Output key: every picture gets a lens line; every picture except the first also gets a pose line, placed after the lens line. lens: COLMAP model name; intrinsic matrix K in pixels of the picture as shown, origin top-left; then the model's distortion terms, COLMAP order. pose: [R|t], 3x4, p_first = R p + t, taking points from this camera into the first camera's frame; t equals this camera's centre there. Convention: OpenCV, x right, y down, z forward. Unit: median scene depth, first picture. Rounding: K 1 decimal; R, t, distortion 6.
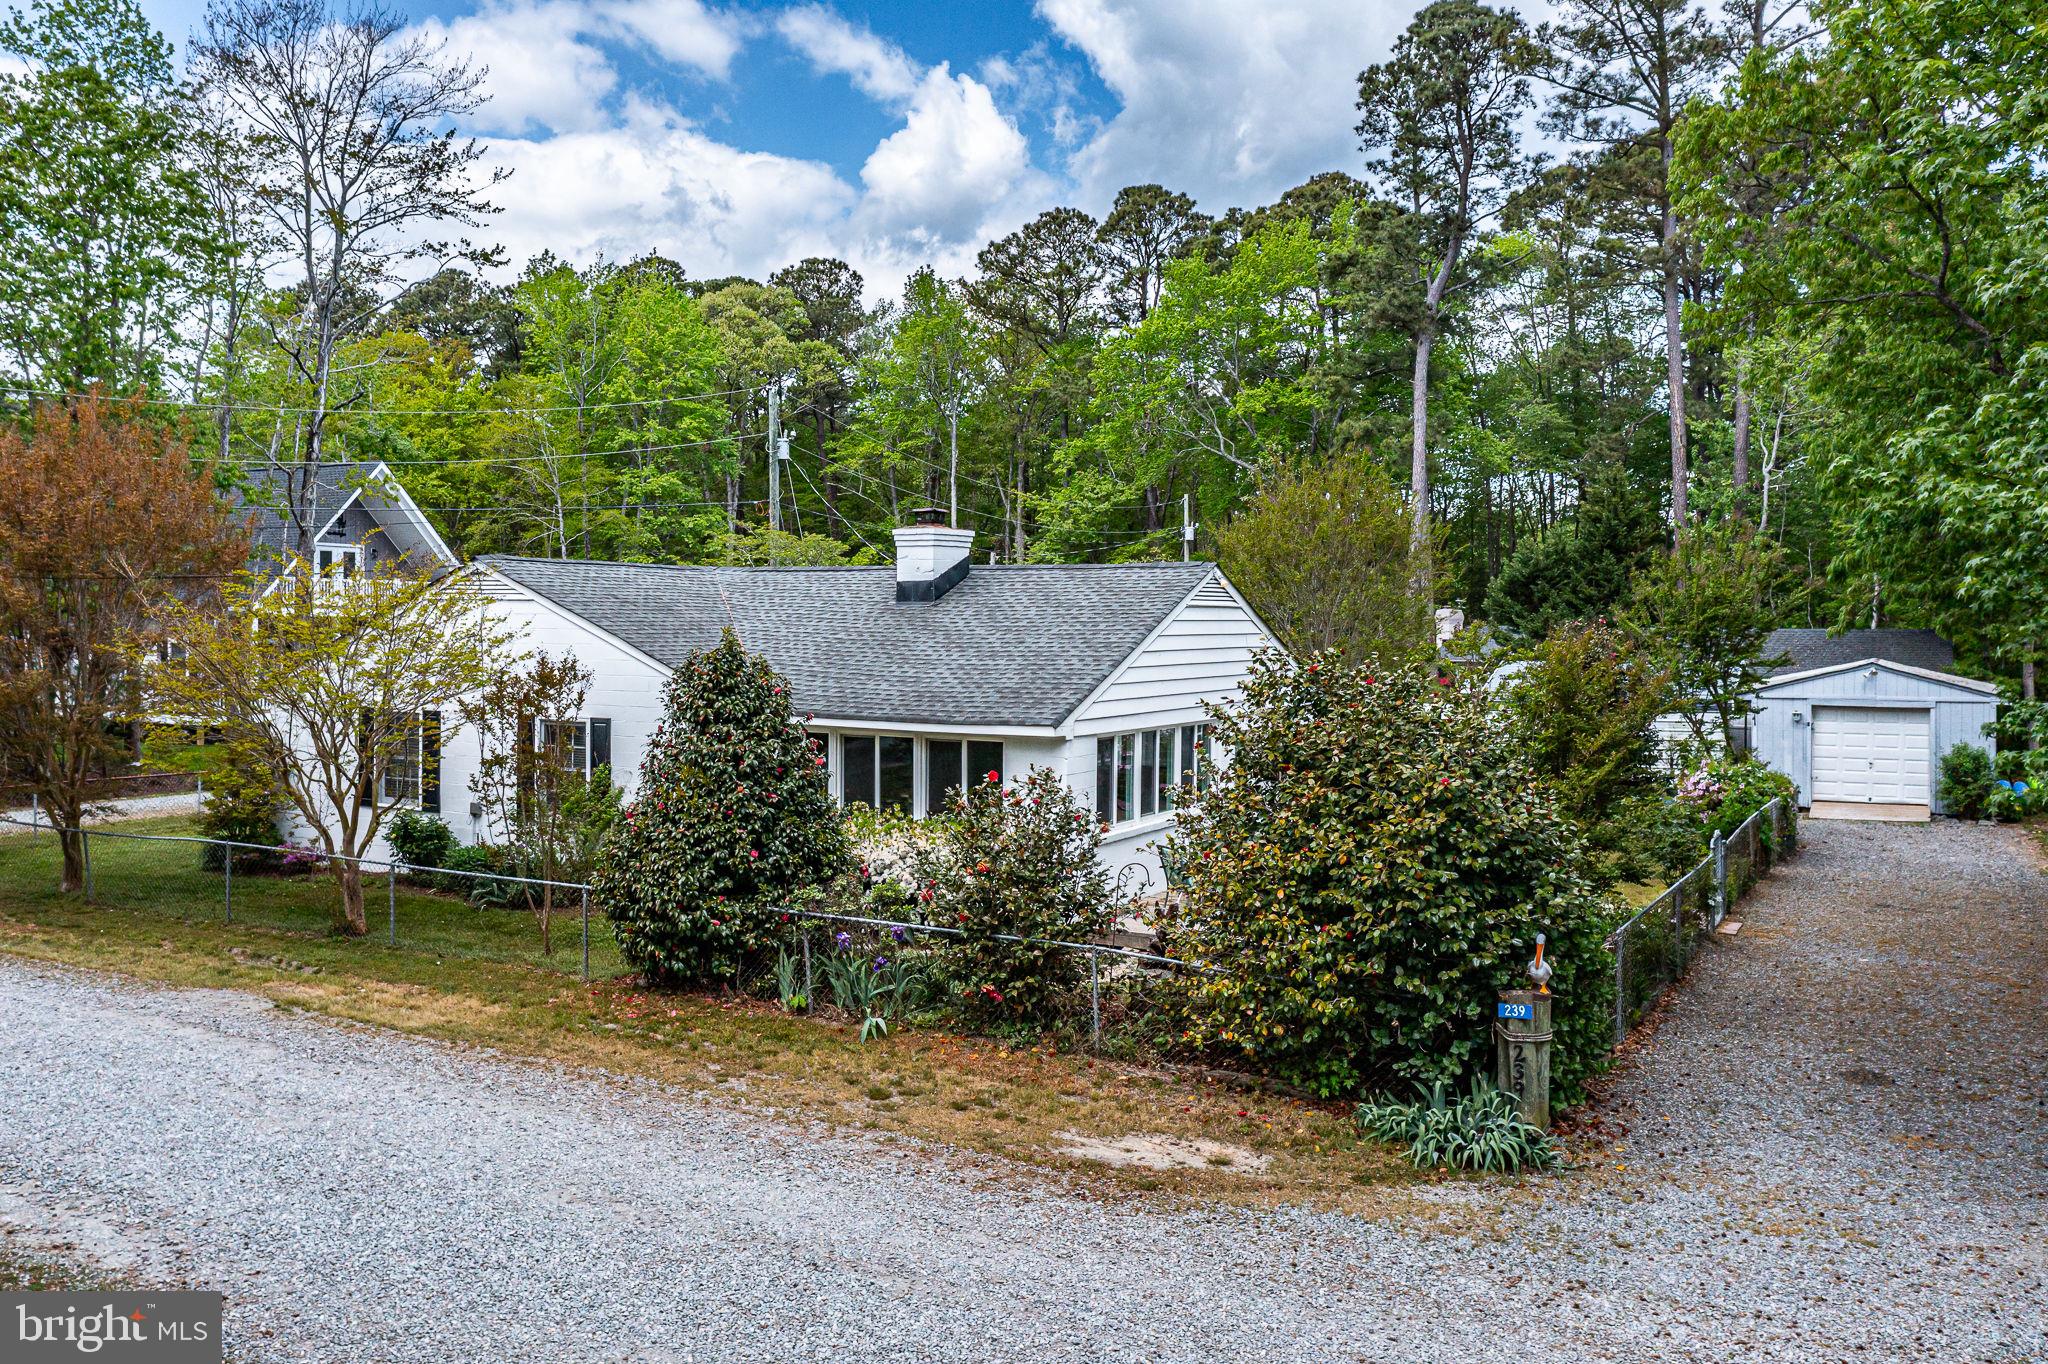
lens RADIAL K [[1594.4, 0, 1024.0], [0, 1594.4, 682.0], [0, 0, 1]] dist [-0.006493, -0.004550]
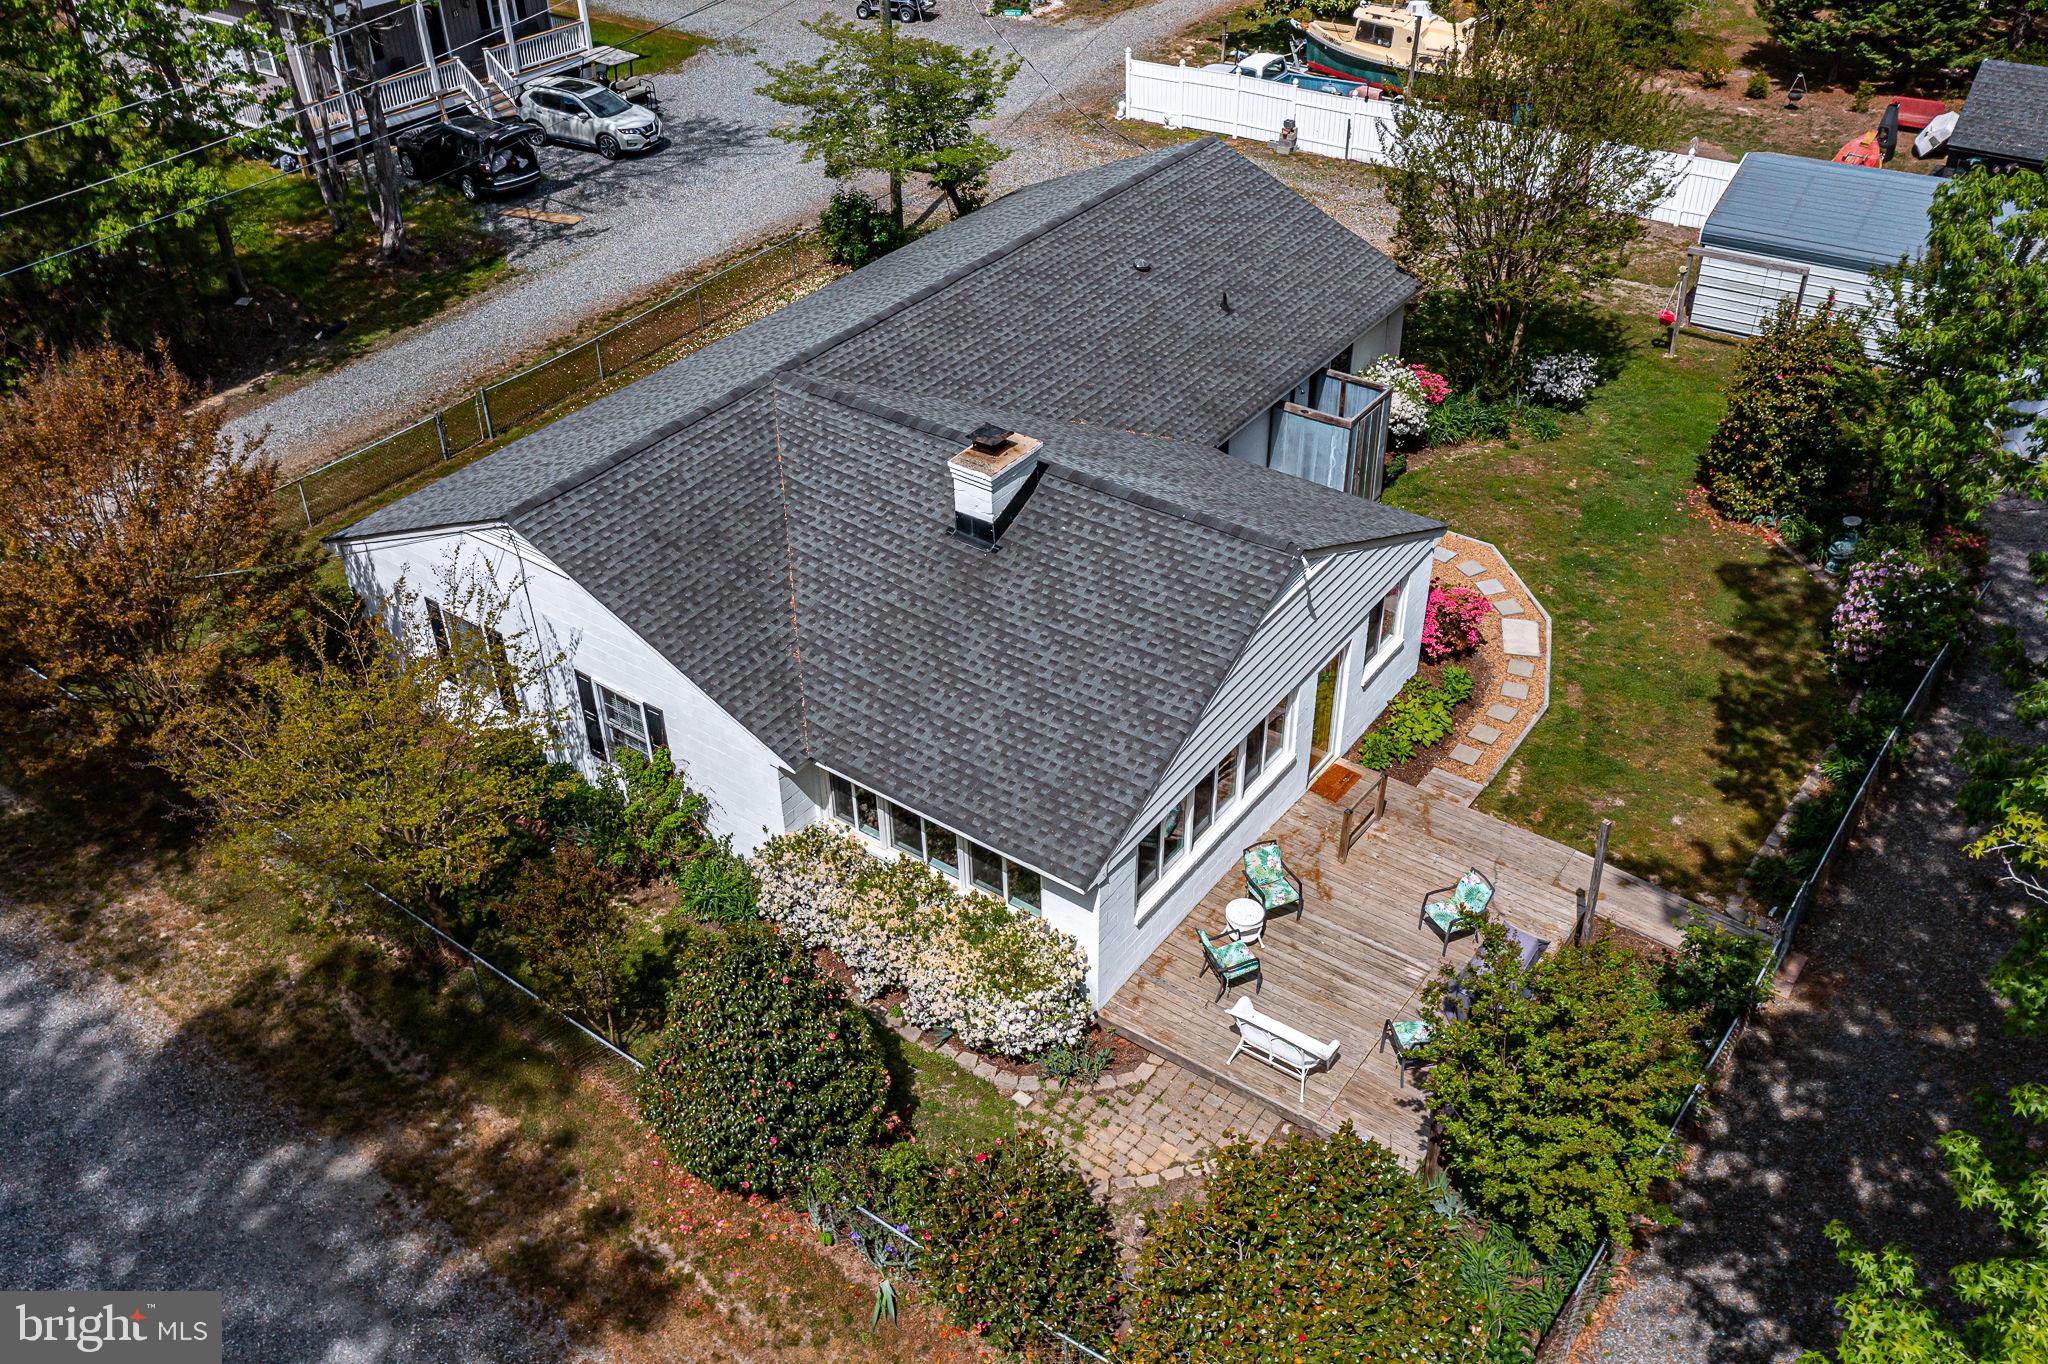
lens RADIAL K [[1604.7, 0, 1024.0], [0, 1604.7, 682.0], [0, 0, 1]] dist [-0.017025, -0.000370]
pose [[0.992218, 0.050482, -0.113817, 0.070126], [0.019469, 0.839967, 0.542289, -0.486028], [0.122978, -0.540285, 0.832447, 0.191189]]
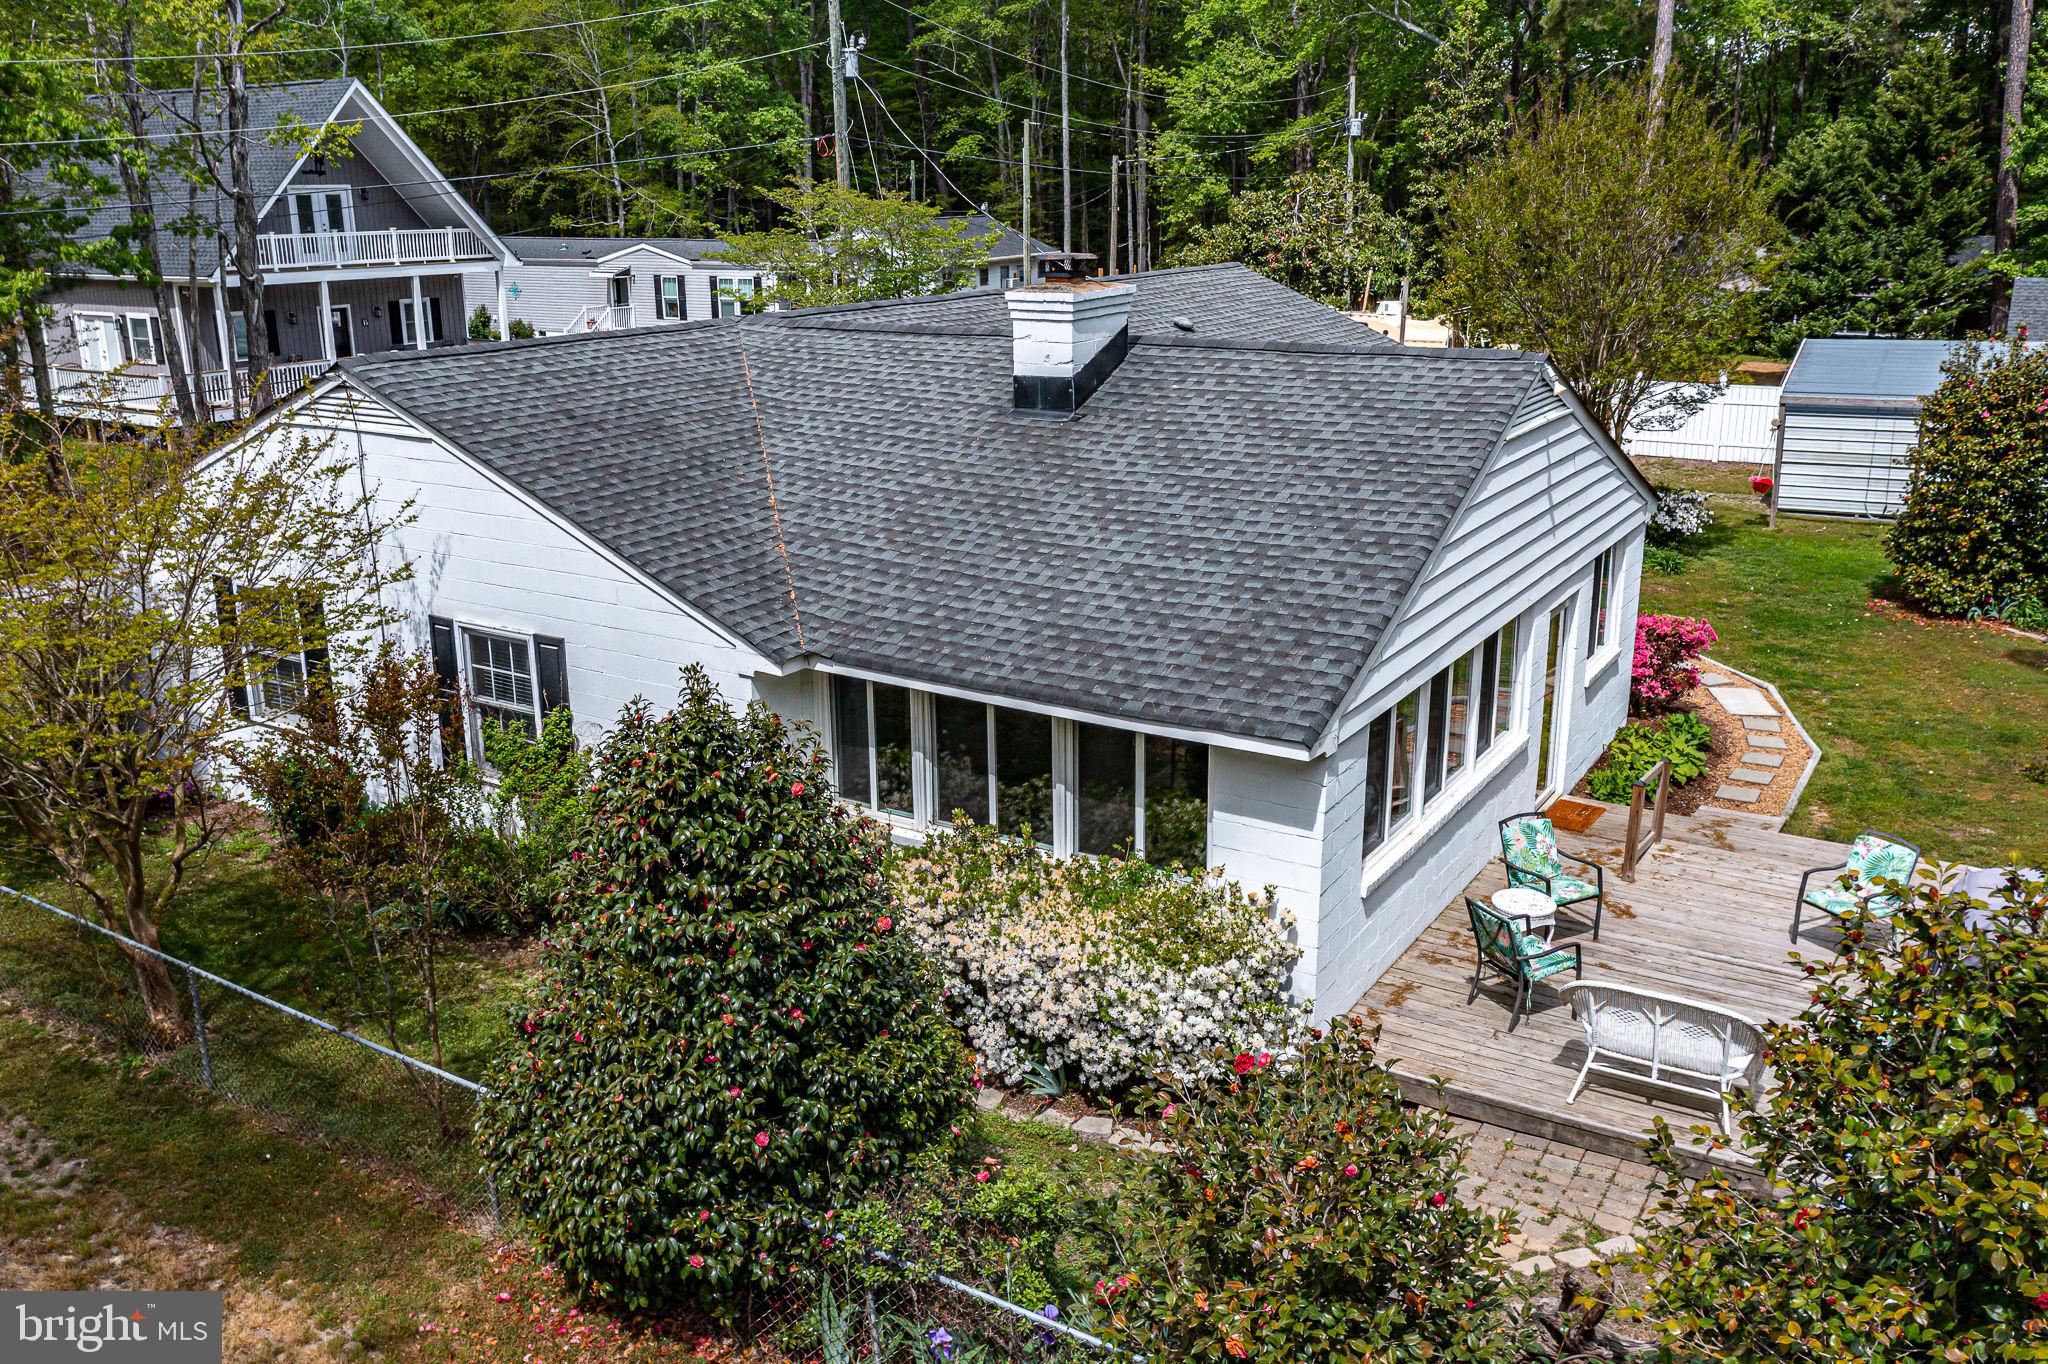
lens RADIAL K [[1643.9, 0, 1031.1], [0, 1643.9, 677.5], [0, 0, 1]] dist [-0.009127, -0.003013]
pose [[0.998009, -0.000157, -0.063076, -0.032666], [0.015940, 0.968167, 0.249795, -0.110535], [0.061029, -0.250303, 0.966242, 0.352666]]
